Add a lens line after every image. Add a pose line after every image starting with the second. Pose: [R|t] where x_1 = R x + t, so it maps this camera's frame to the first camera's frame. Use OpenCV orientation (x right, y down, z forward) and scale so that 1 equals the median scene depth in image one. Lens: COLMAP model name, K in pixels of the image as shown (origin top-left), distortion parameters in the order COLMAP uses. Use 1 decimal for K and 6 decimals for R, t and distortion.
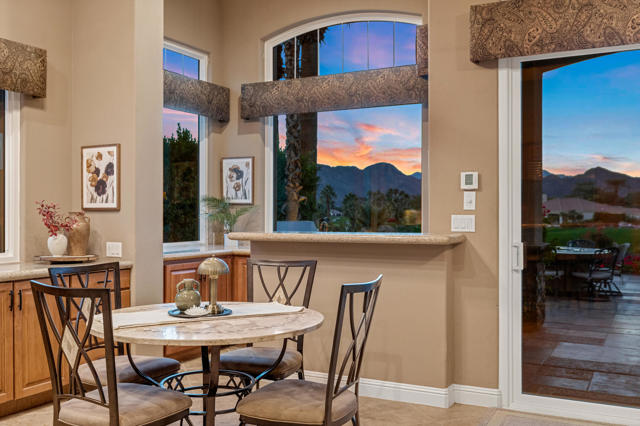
lens RADIAL K [[631.6, 0, 317.7], [0, 631.6, 213.1], [0, 0, 1]] dist [0.006984, 0.000000]
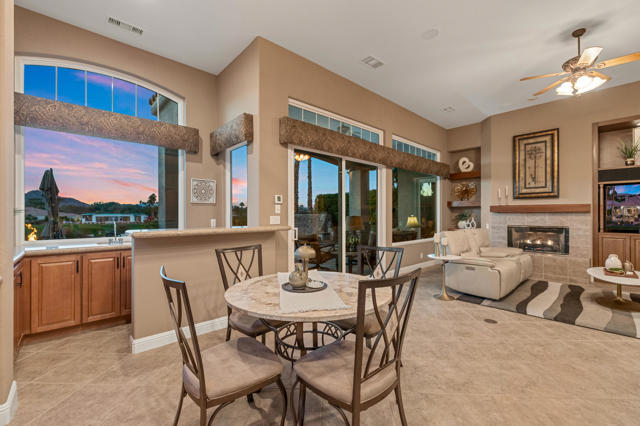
lens RADIAL K [[270.8, 0, 321.2], [0, 270.8, 215.5], [0, 0, 1]] dist [0.000936, -0.001028]
pose [[0.338320, 0.000741, 0.941031, -0.465823], [0.000874, 0.999999, -0.001101, 0.002377], [-0.941031, 0.001195, 0.338319, 0.486109]]
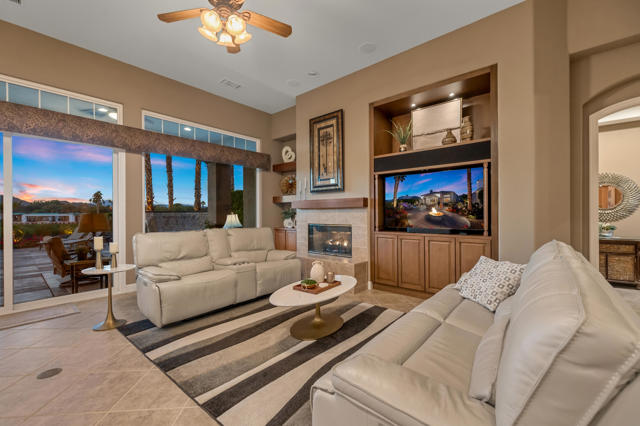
lens RADIAL K [[270.8, 0, 319.0], [0, 270.8, 211.2], [0, 0, 1]] dist [0.000936, -0.001028]
pose [[0.229690, 0.010894, 0.973203, -0.026546], [0.004415, 0.999915, -0.012235, 0.011447], [-0.973254, 0.007107, 0.229622, -0.194346]]
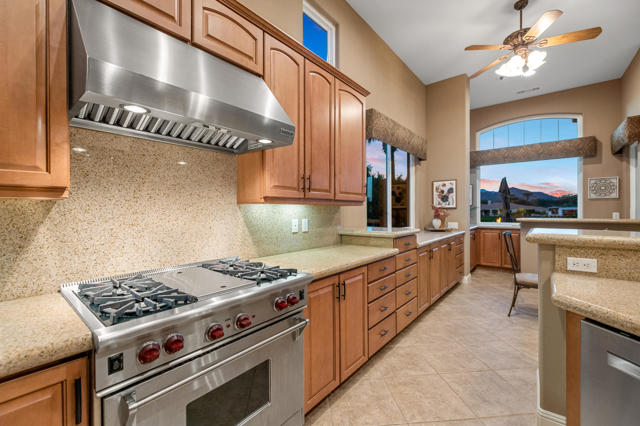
lens RADIAL K [[270.8, 0, 317.0], [0, 270.8, 211.7], [0, 0, 1]] dist [0.000936, -0.001028]
pose [[0.978192, -0.003736, -0.207669, -0.597363], [0.004954, 0.999973, 0.005346, -0.000002], [0.207644, -0.006258, 0.978185, -0.064571]]
